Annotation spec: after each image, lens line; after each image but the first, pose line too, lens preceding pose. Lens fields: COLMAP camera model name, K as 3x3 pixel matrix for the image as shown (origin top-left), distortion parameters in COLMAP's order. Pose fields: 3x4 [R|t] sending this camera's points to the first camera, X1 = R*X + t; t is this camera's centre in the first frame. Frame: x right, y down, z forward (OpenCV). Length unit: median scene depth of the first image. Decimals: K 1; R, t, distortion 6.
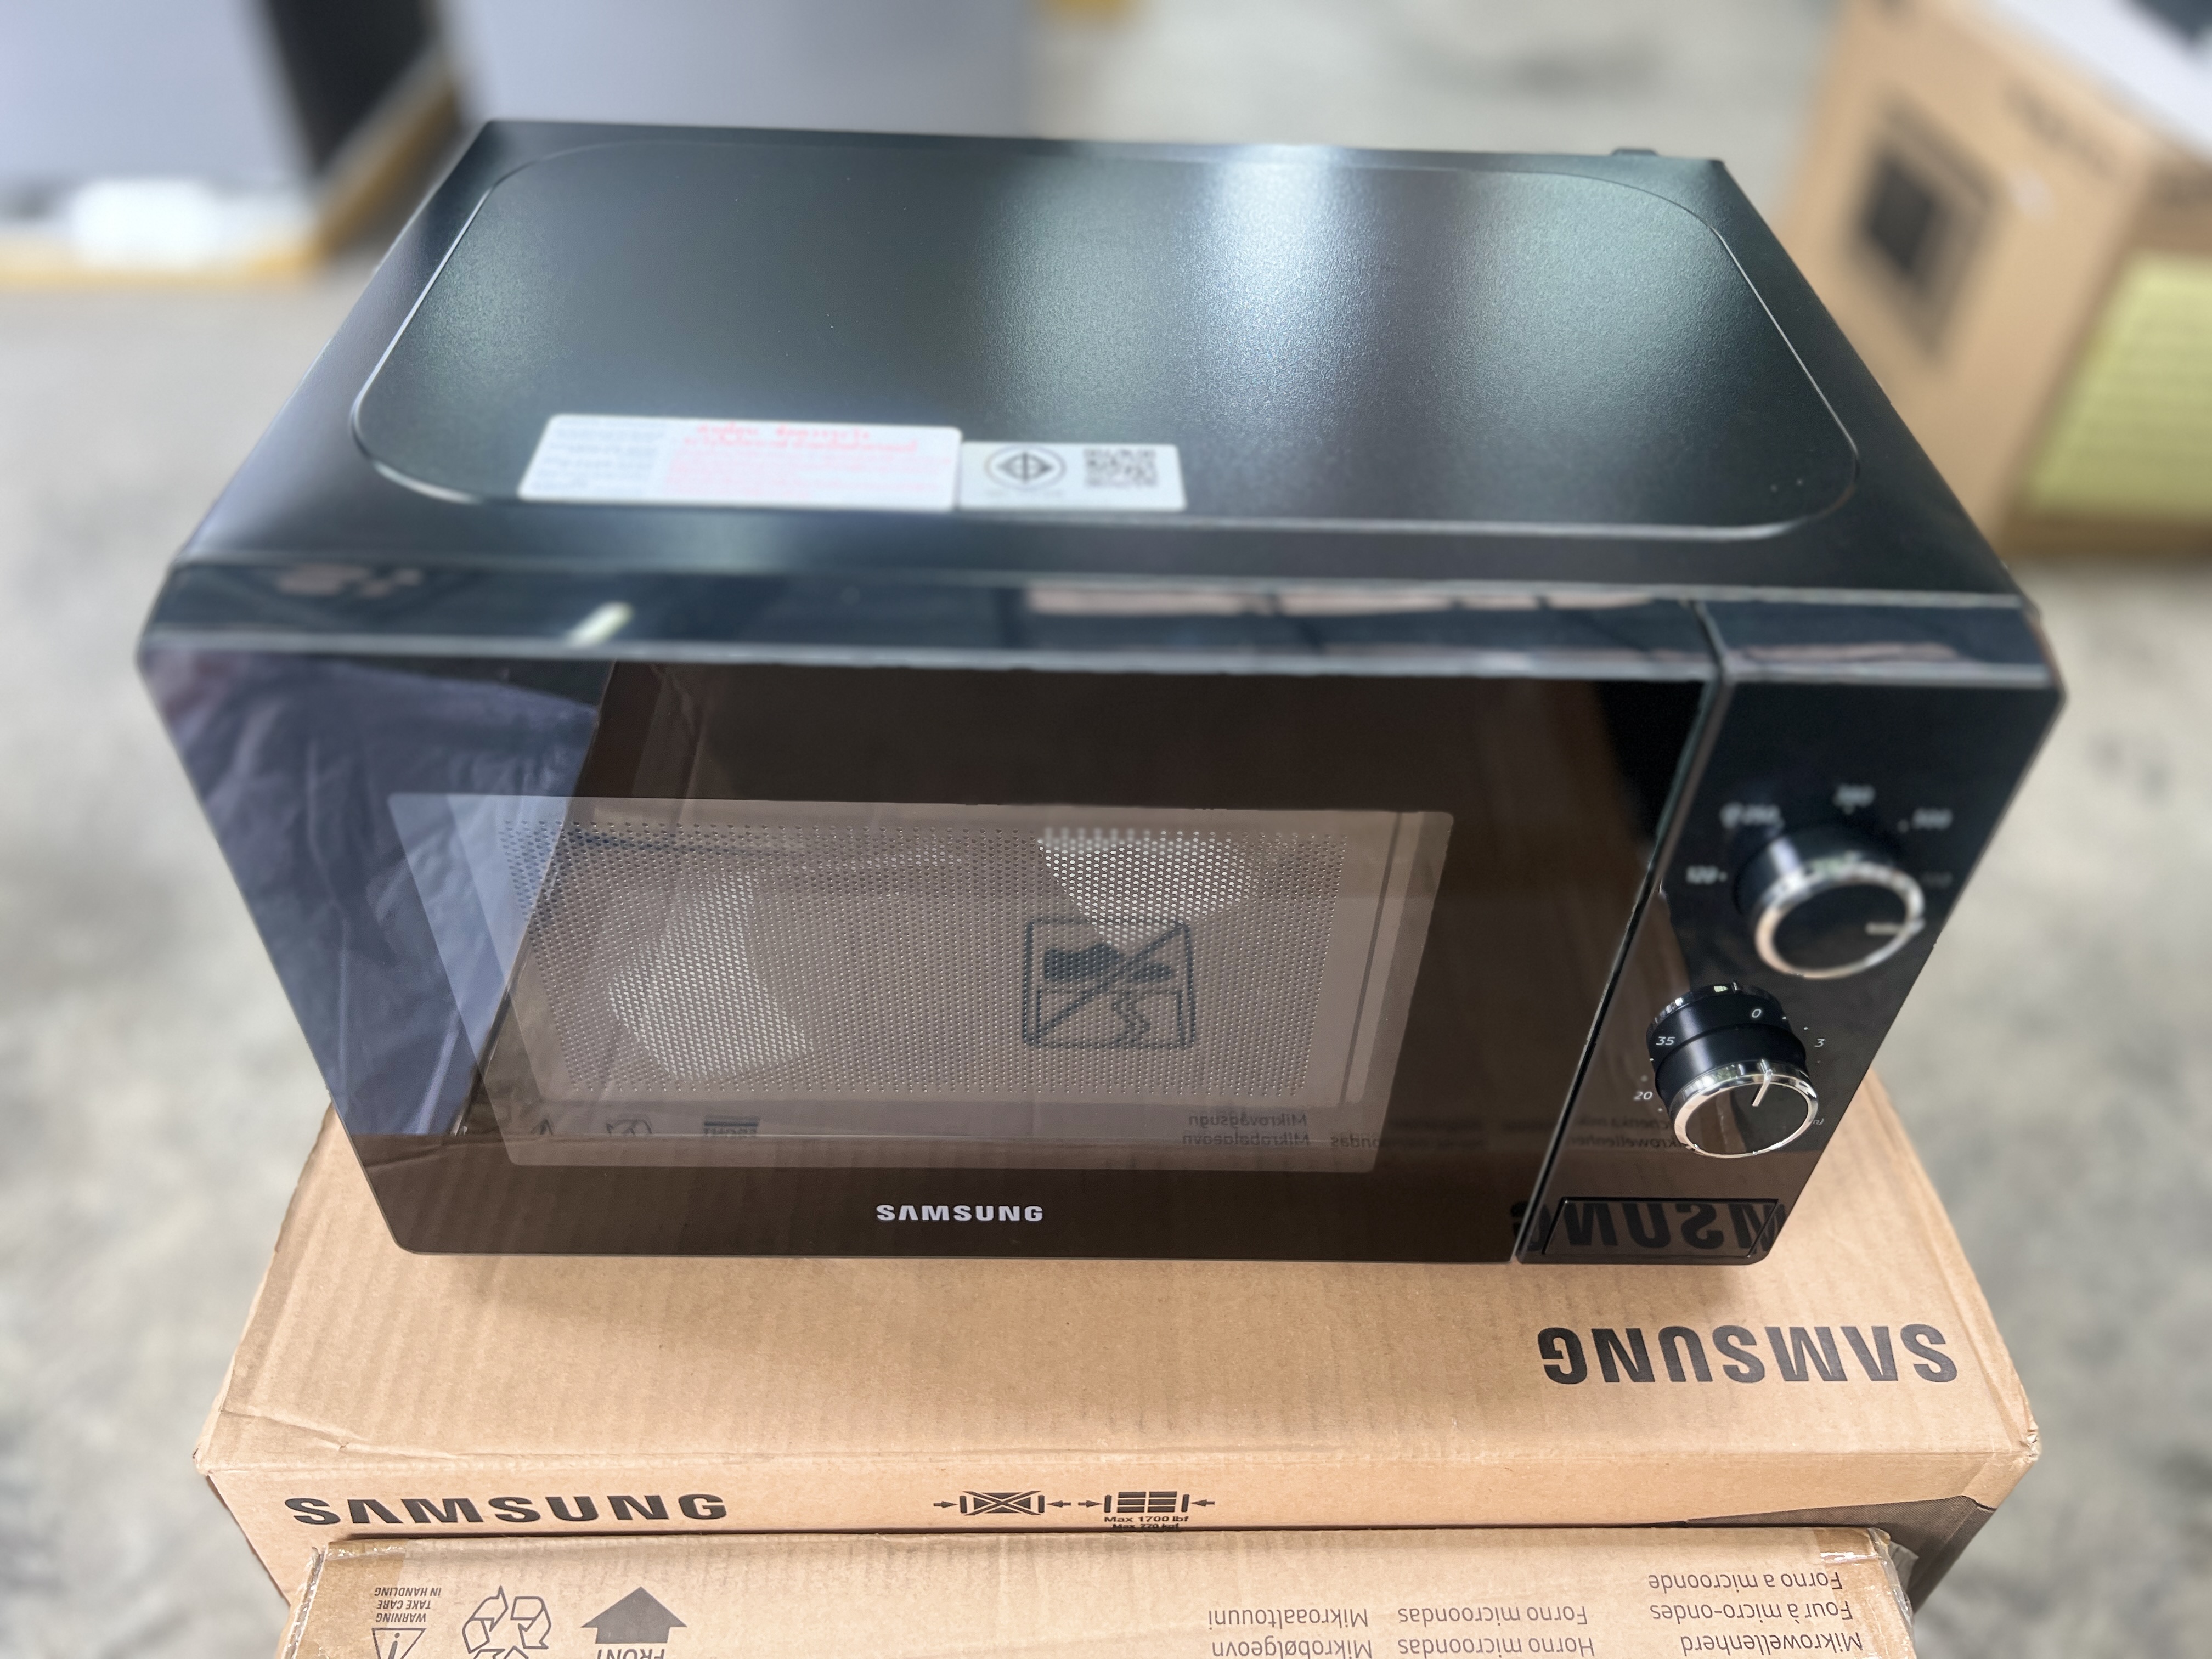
lens RADIAL K [[1673.5, 0, 1110.0], [0, 1673.5, 822.5], [0, 0, 1]] dist [0.014396, -0.012375]
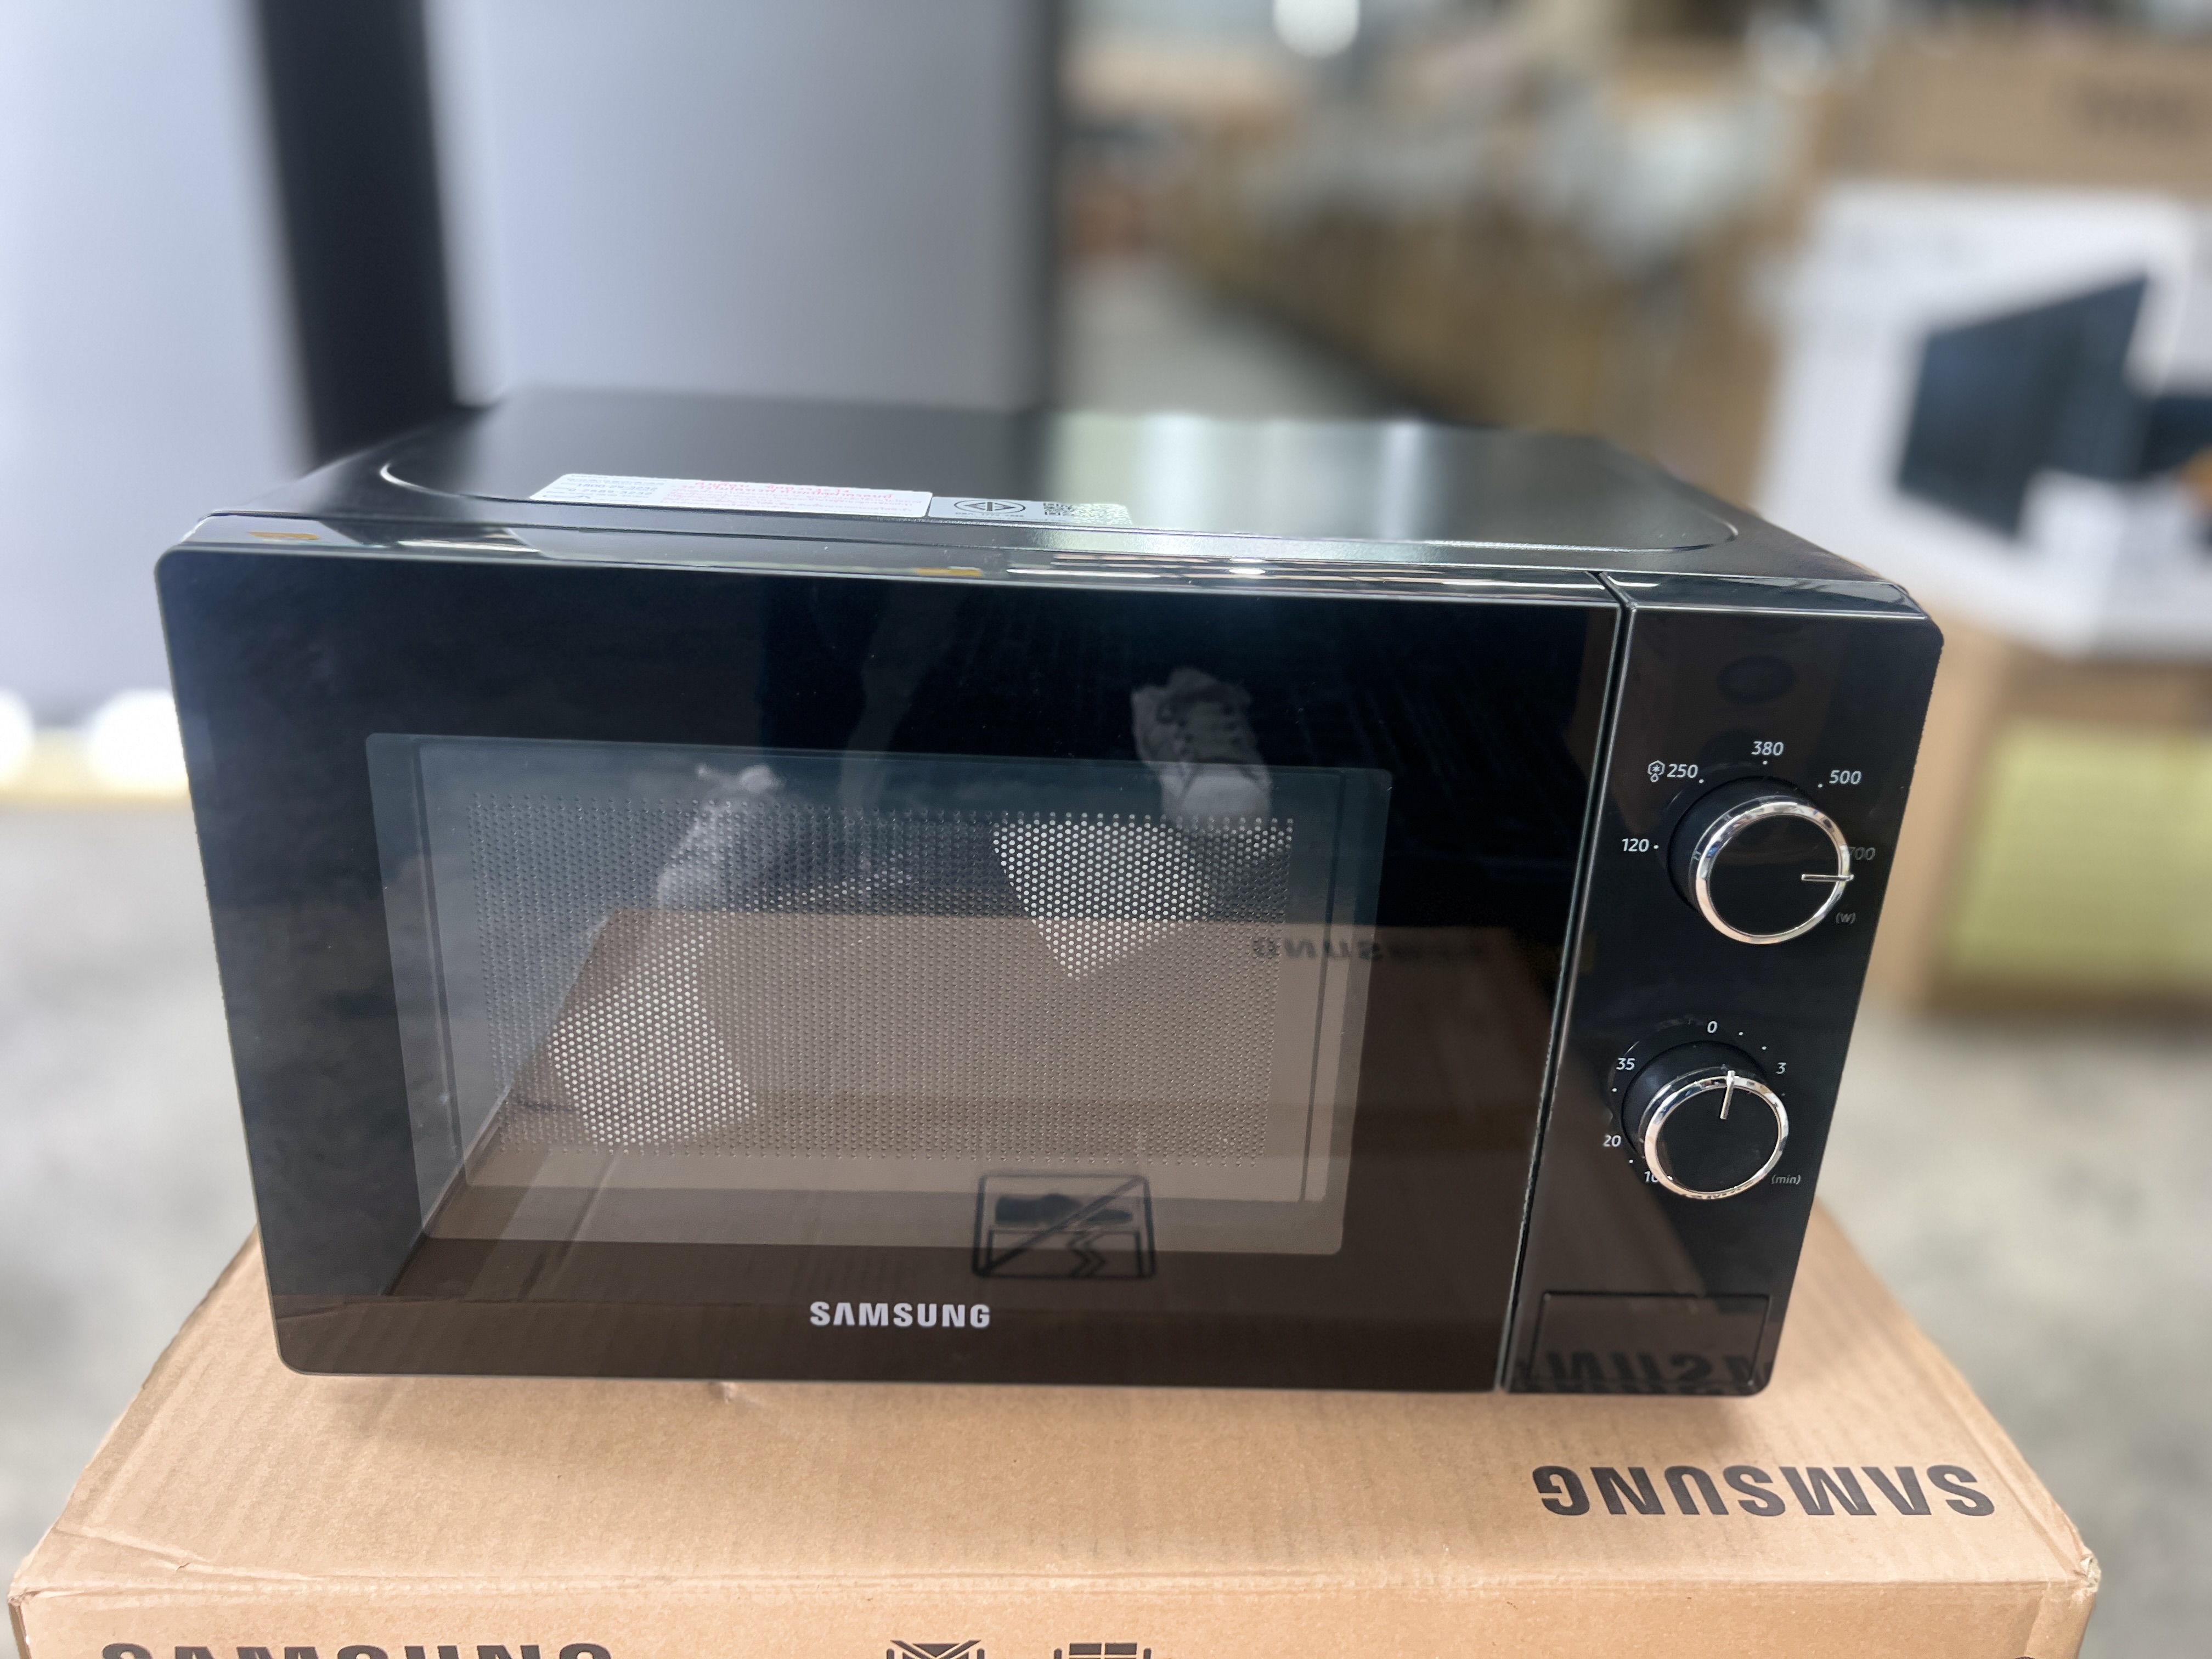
lens RADIAL K [[1673.5, 0, 1110.0], [0, 1673.5, 822.5], [0, 0, 1]] dist [0.014396, -0.012375]
pose [[0.999699, 0.004661, 0.024092, 0.002971], [0.004383, 0.932092, -0.362195, 0.313604], [-0.024145, 0.362191, 0.931791, 0.031890]]
